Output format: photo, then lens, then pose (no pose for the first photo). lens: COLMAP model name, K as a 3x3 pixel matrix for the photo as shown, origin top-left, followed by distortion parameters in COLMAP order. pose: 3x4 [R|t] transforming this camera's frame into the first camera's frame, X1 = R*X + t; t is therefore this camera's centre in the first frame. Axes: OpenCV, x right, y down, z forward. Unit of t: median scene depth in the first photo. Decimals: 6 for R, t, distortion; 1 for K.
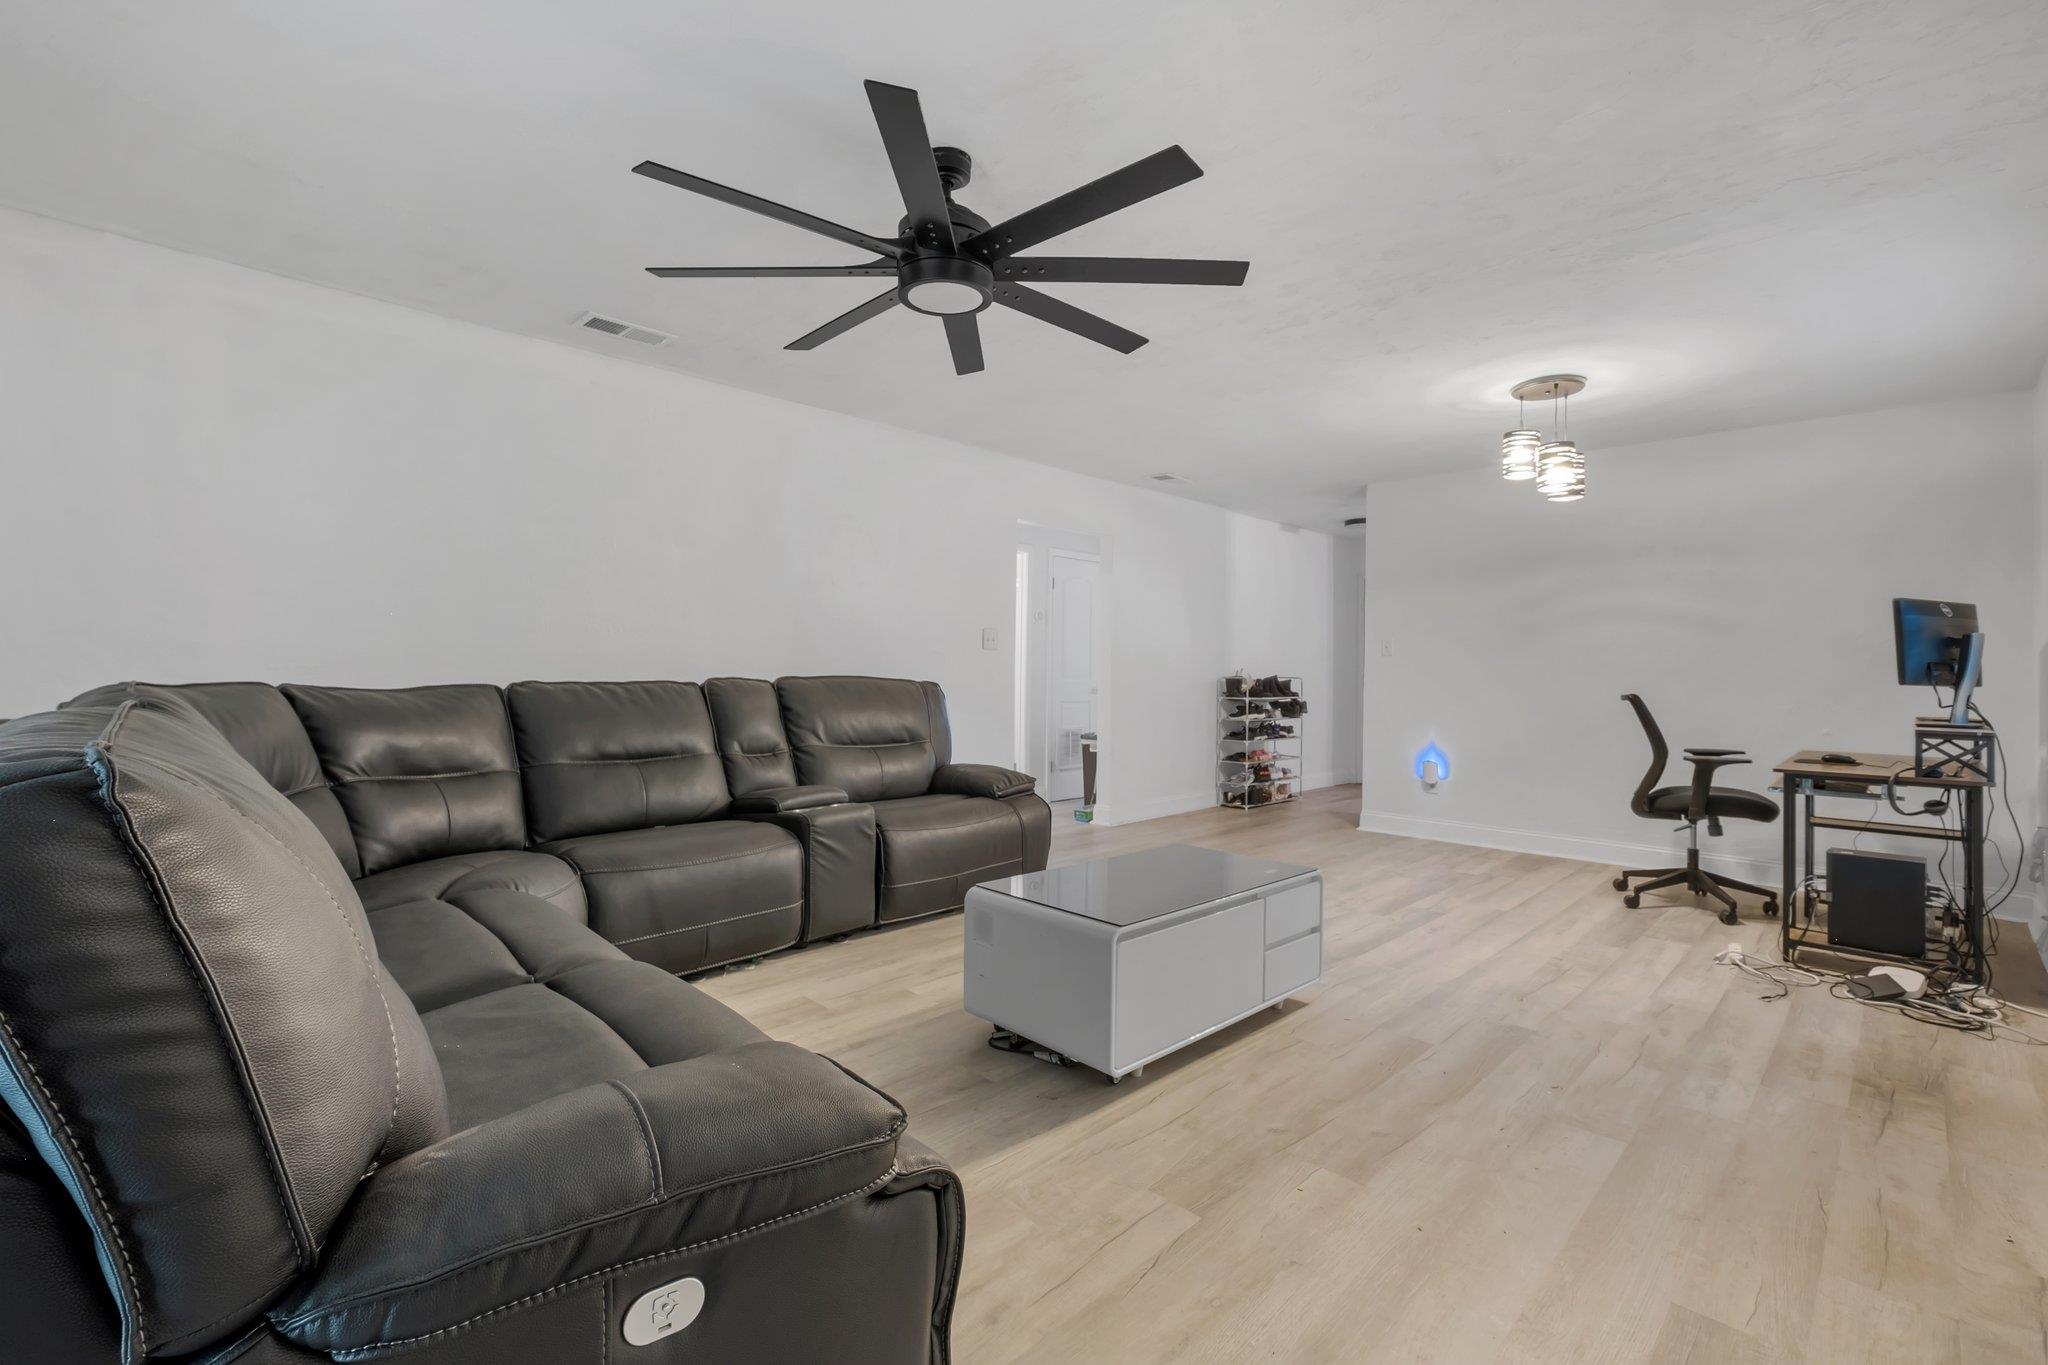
lens RADIAL K [[905.4, 0, 1024.0], [0, 905.4, 682.5], [0, 0, 1]] dist [-0.000806, -0.000411]
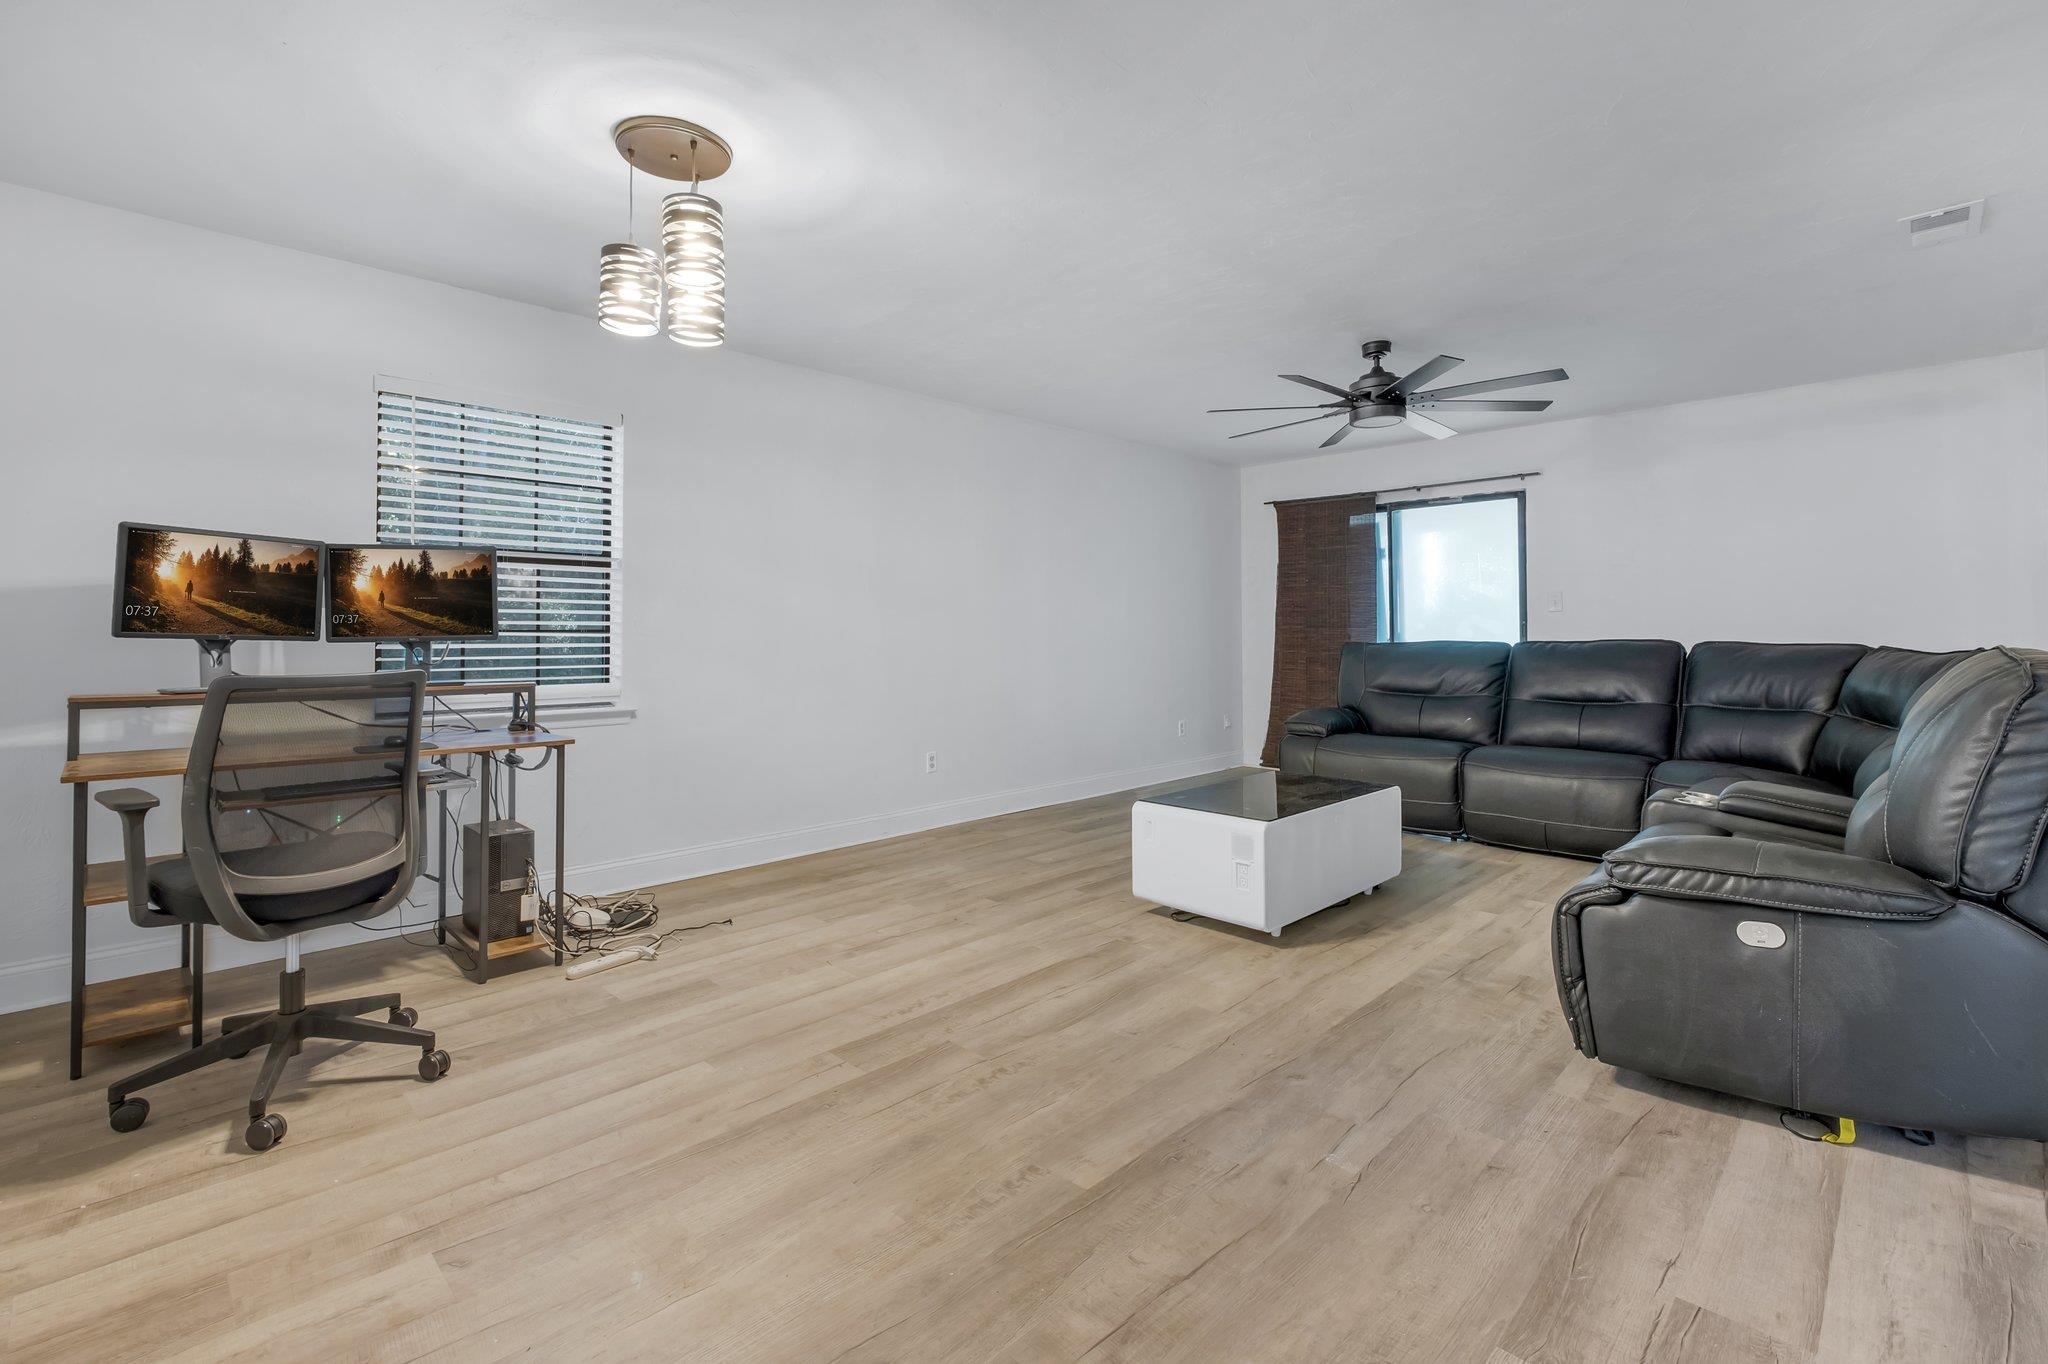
lens RADIAL K [[915.0, 0, 1015.9], [0, 915.0, 628.0], [0, 0, 1]] dist [-0.000702, -0.000704]
pose [[-0.999981, -0.004867, 0.003655, 0.354039], [-0.004836, 0.999951, 0.008580, -0.017388], [-0.003696, 0.008562, -0.999957, 1.606947]]
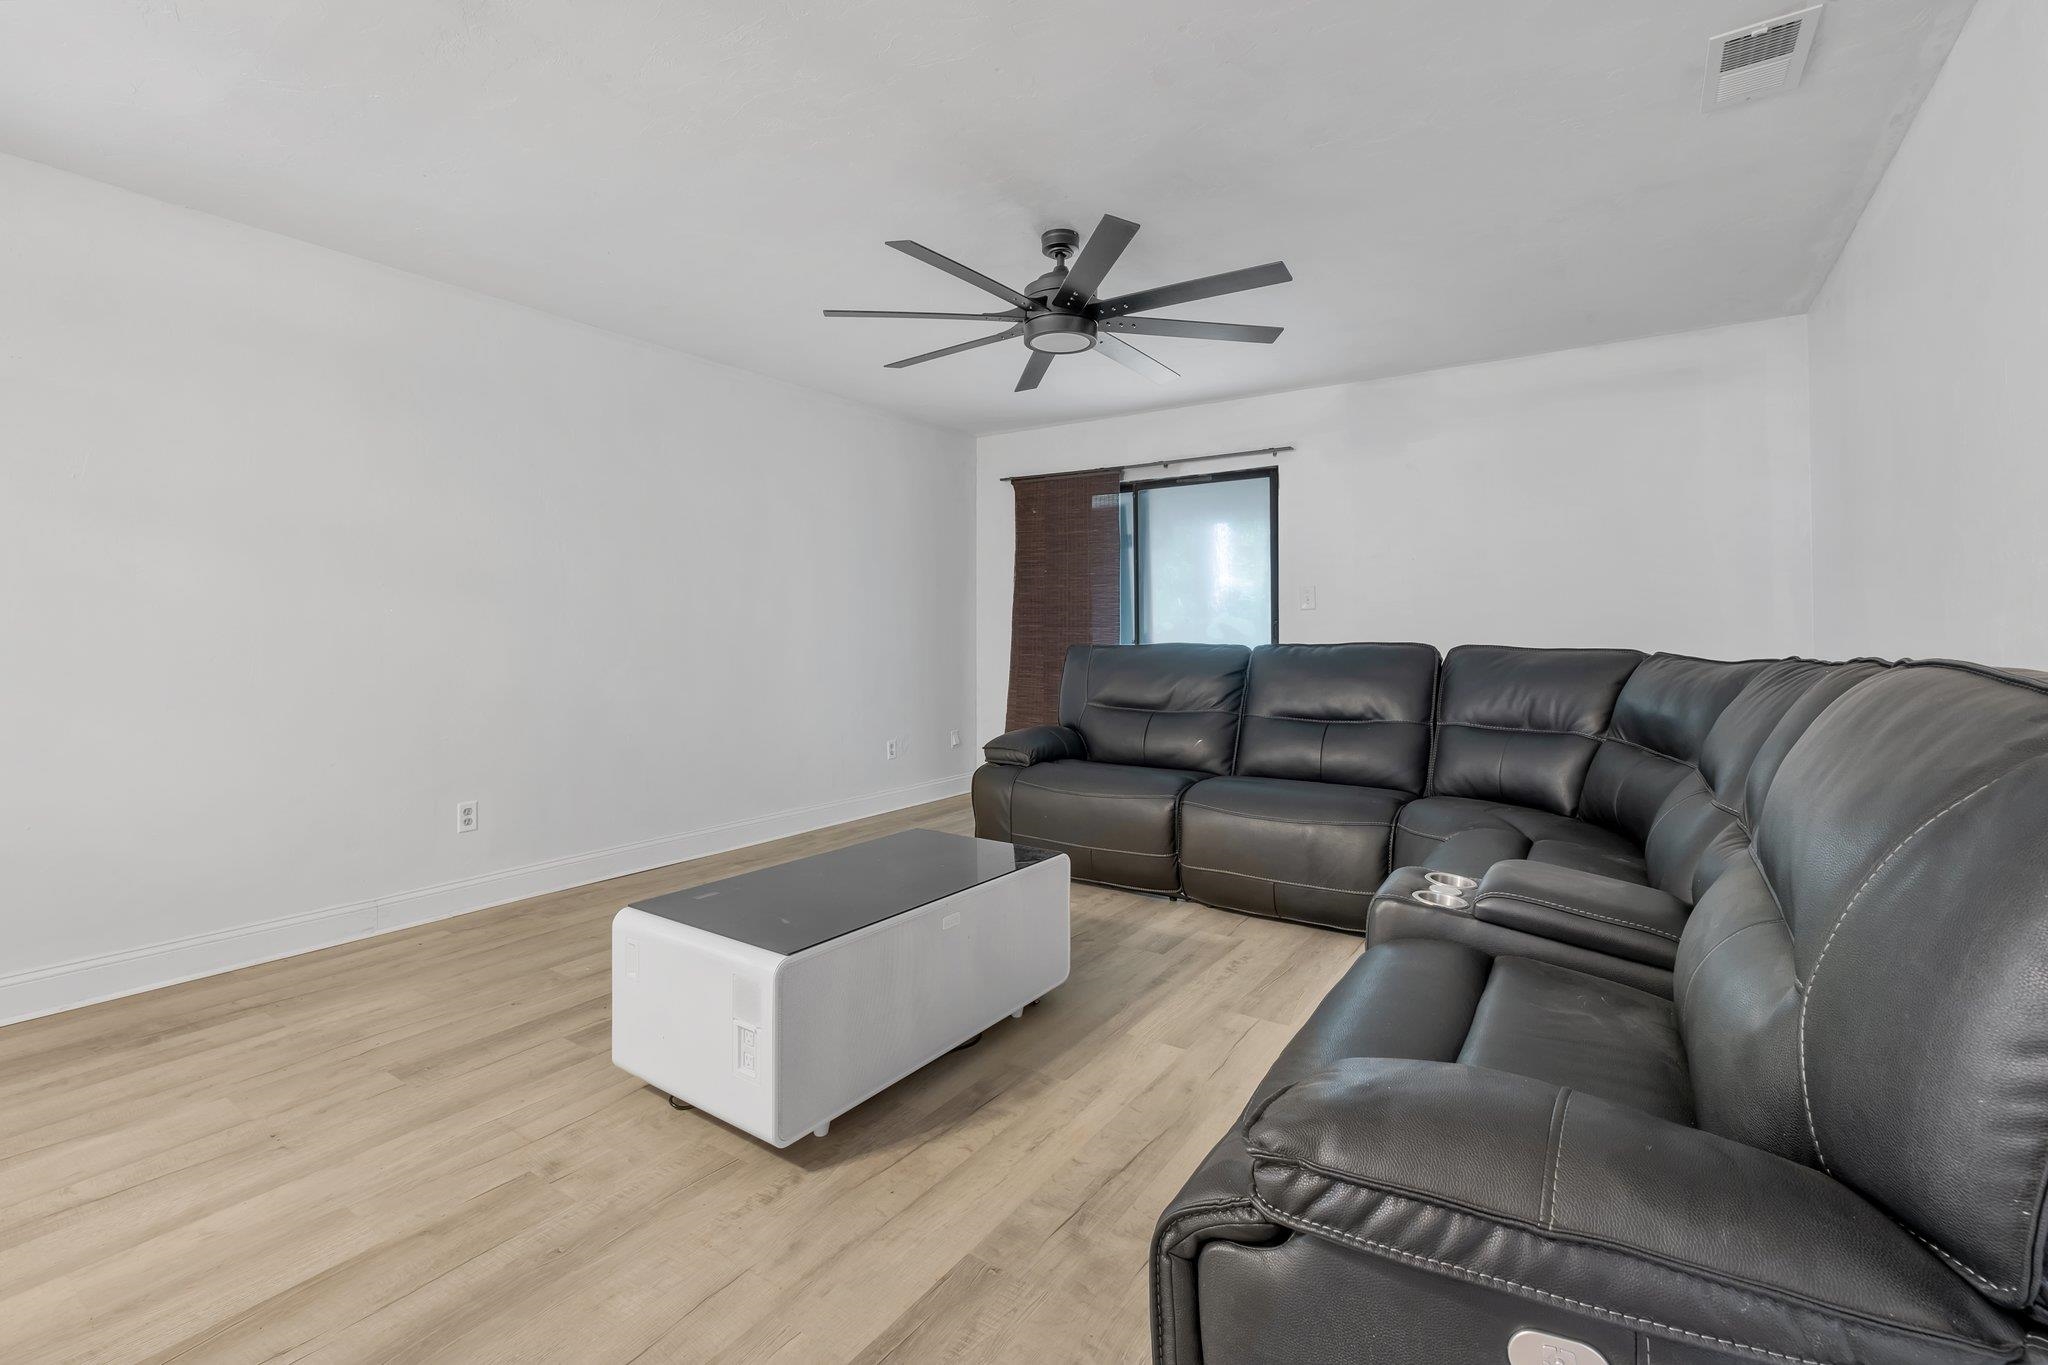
lens RADIAL K [[915.0, 0, 1015.9], [0, 915.0, 628.5], [0, 0, 1]] dist [-0.000702, -0.000704]
pose [[-0.983063, -0.009863, -0.183001, 0.116712], [-0.011408, 0.999908, 0.007396, -0.013633], [0.182911, 0.009359, -0.983085, 1.297055]]
